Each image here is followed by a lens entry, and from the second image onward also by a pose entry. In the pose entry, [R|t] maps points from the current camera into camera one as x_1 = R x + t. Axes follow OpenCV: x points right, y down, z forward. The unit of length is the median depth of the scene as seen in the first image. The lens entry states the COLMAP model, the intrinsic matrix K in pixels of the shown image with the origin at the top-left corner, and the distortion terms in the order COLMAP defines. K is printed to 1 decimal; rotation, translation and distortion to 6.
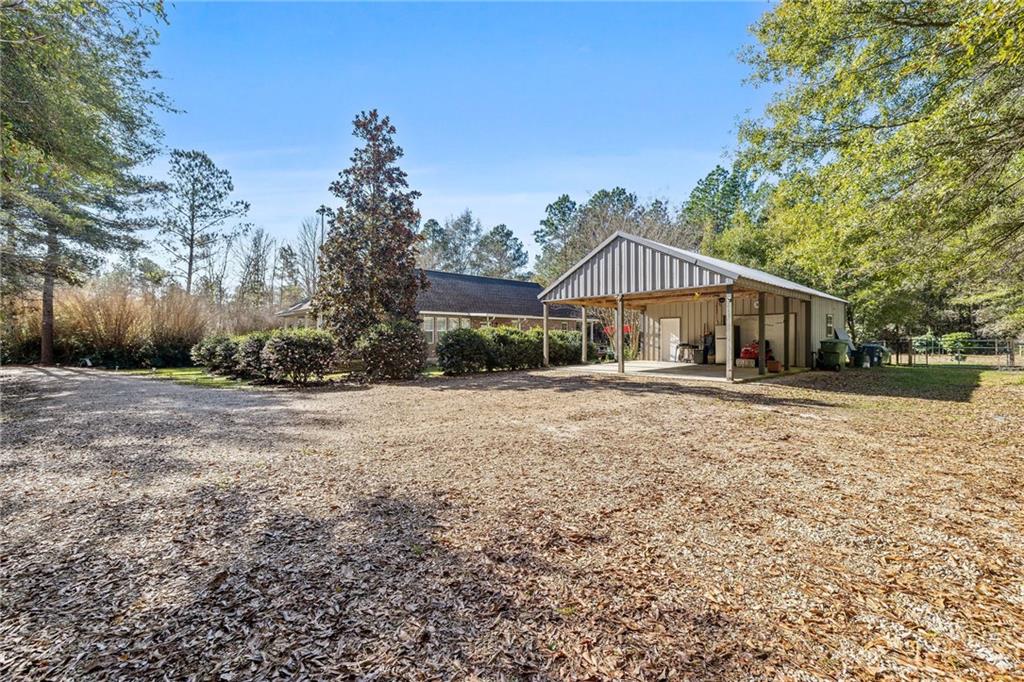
lens RADIAL K [[437.3, 0, 509.7], [0, 437.3, 340.8], [0, 0, 1]] dist [0.003987, 0.000271]
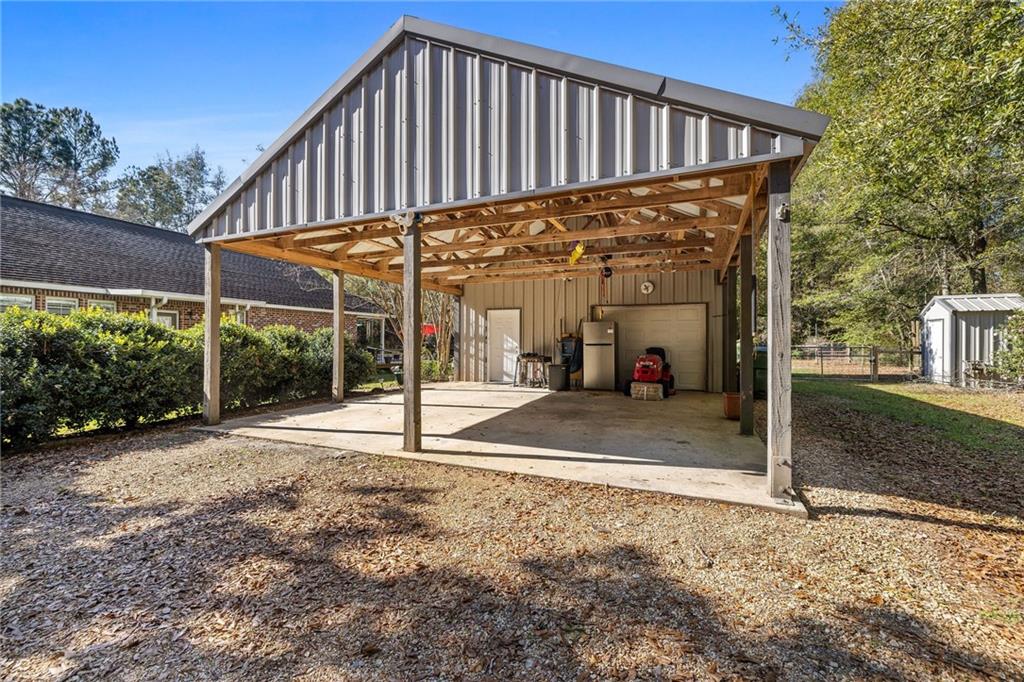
lens RADIAL K [[437.3, 0, 509.7], [0, 437.3, 340.8], [0, 0, 1]] dist [0.003987, 0.000271]
pose [[0.906130, 0.004777, 0.422972, 0.135416], [-0.002094, 0.999975, -0.006809, -0.005958], [-0.422994, 0.005284, 0.906117, 0.499720]]
